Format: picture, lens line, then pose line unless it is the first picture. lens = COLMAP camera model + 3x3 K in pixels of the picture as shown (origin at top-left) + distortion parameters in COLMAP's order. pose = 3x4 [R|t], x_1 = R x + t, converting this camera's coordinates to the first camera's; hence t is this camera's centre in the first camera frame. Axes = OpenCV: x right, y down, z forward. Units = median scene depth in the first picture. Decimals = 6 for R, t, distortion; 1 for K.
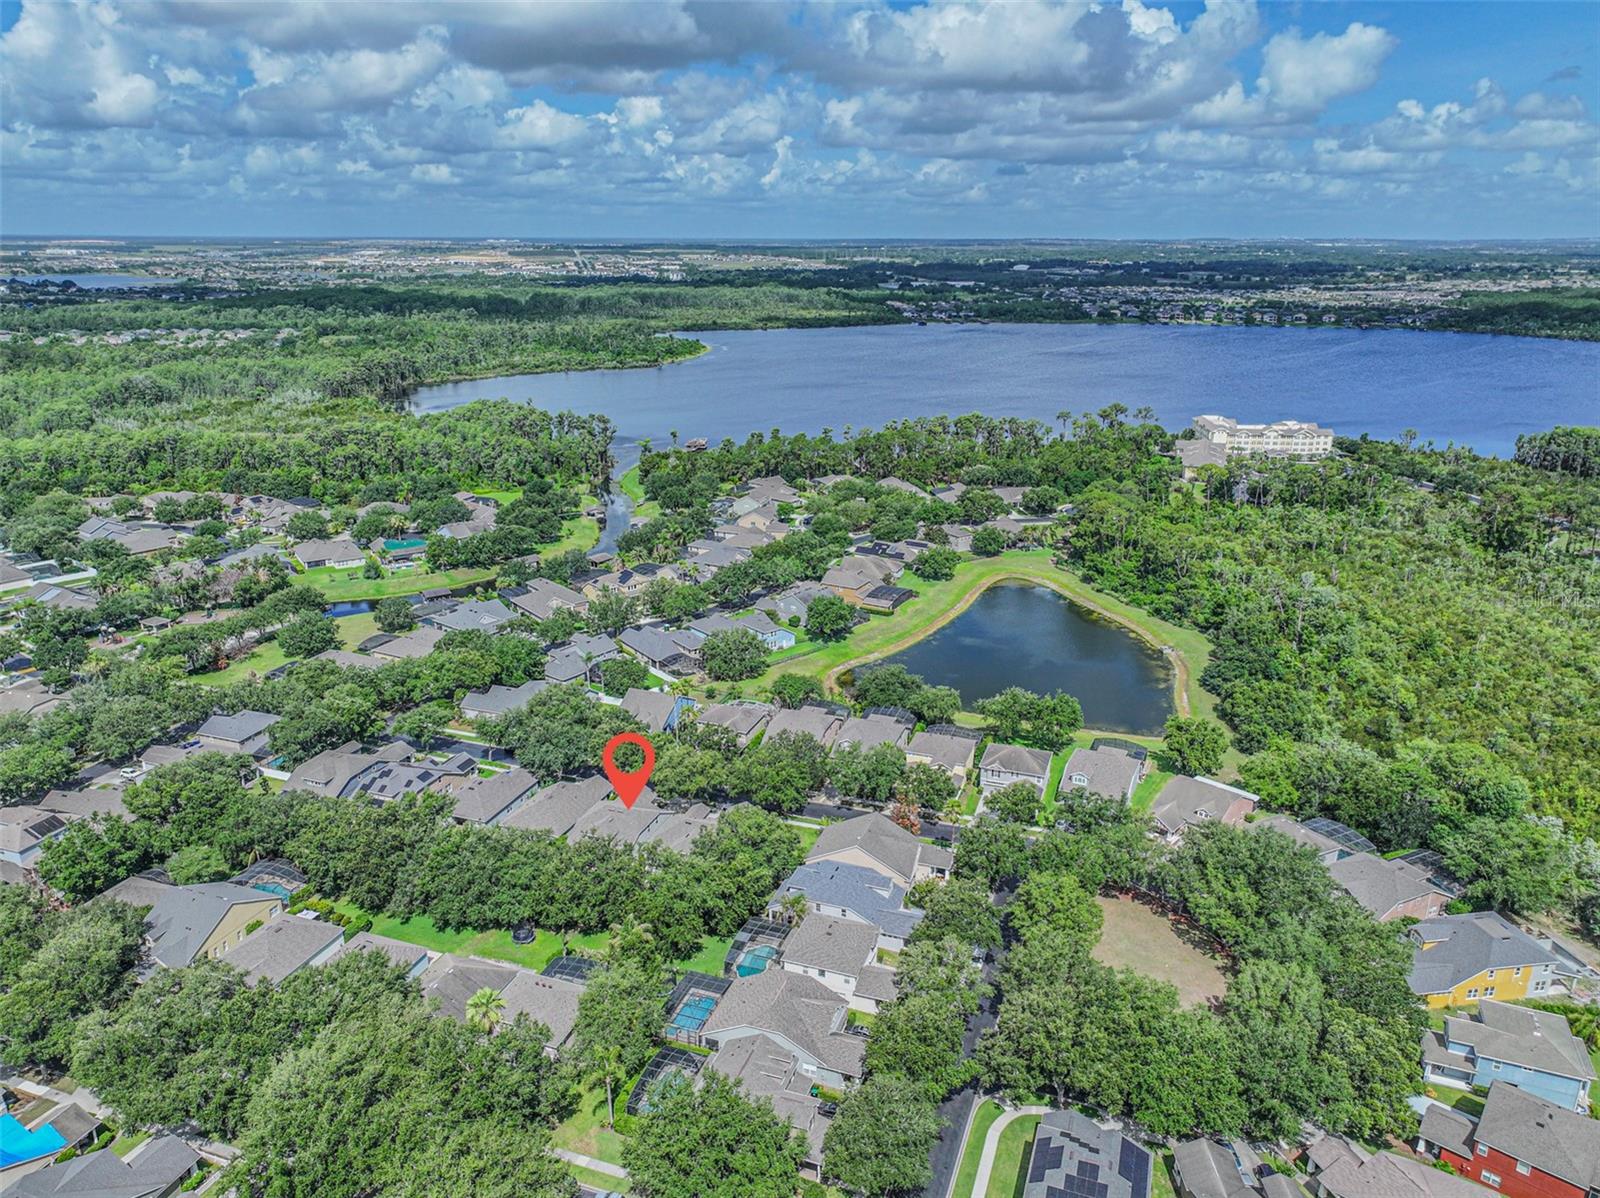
lens RADIAL K [[1096.9, 0, 800.0], [0, 1096.9, 599.0], [0, 0, 1]] dist [0.000332, -0.001506]
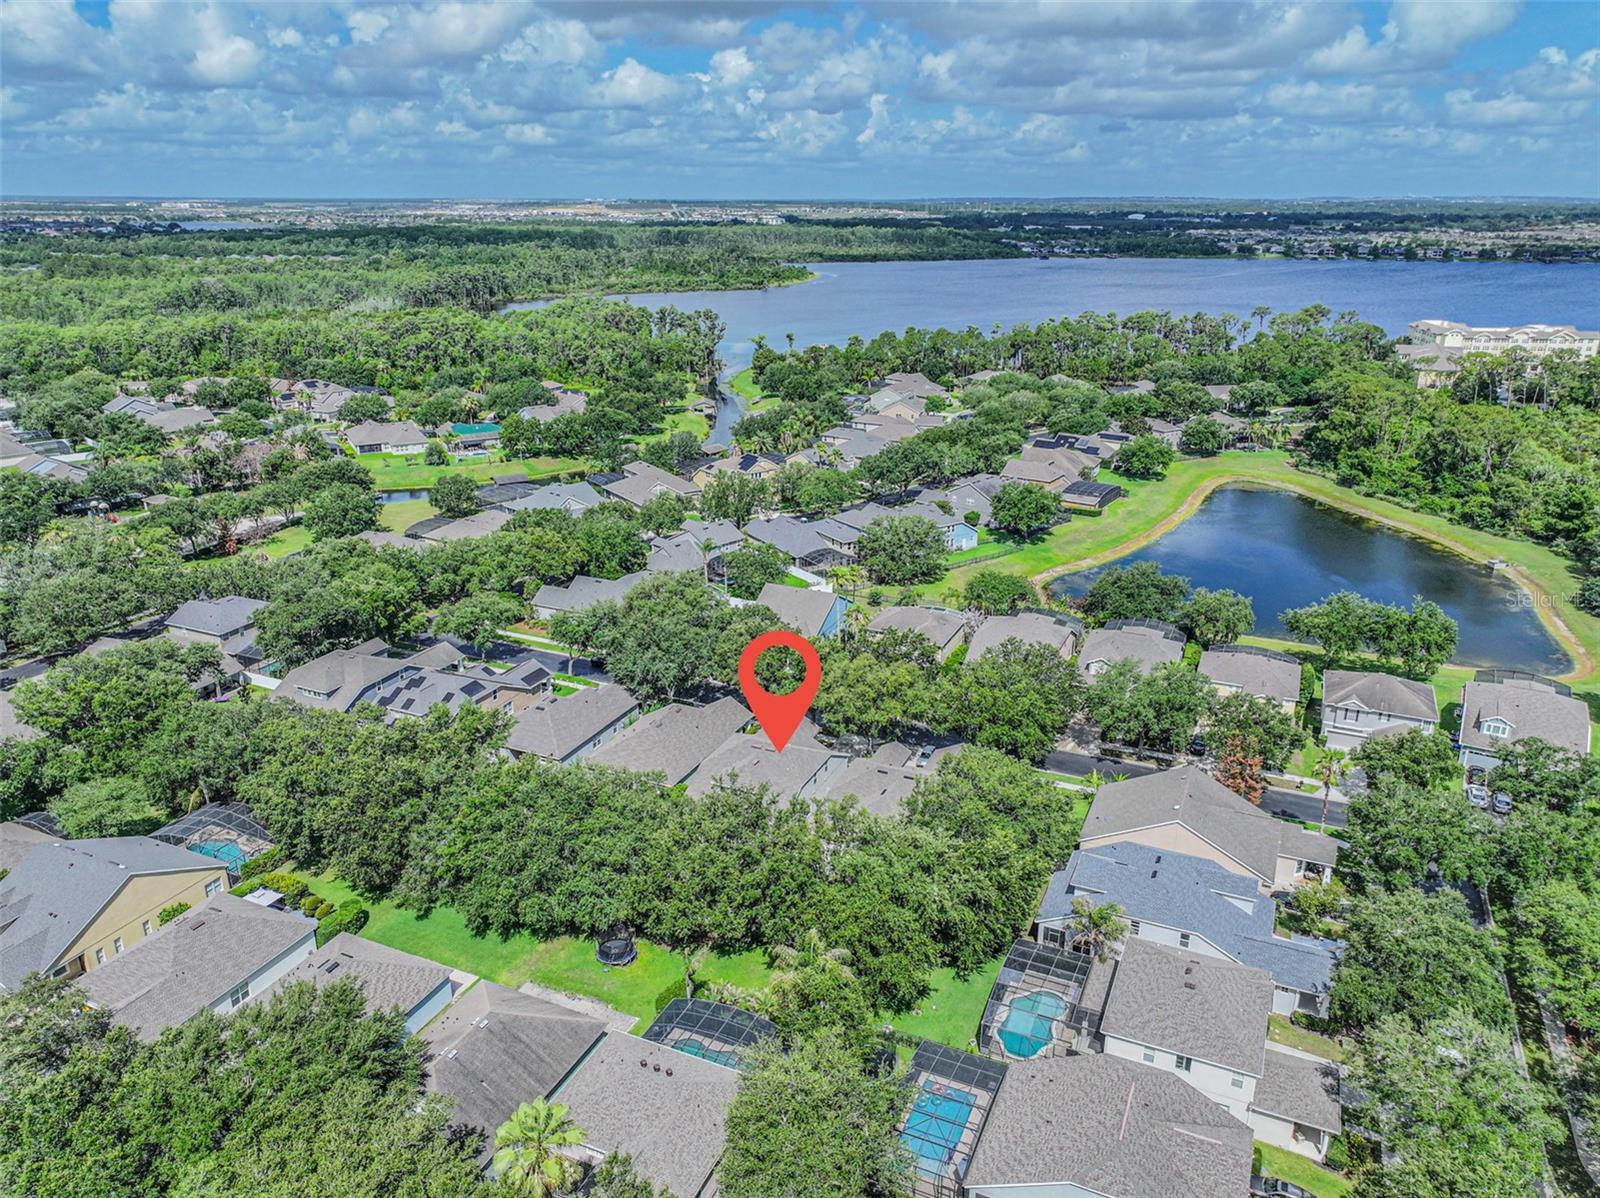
lens RADIAL K [[1096.9, 0, 800.0], [0, 1096.9, 599.0], [0, 0, 1]] dist [0.000332, -0.001506]
pose [[0.996630, 0.025594, -0.077931, -0.078044], [-0.023222, 0.999243, 0.031202, 0.068308], [0.078670, -0.029287, 0.996470, 0.295573]]
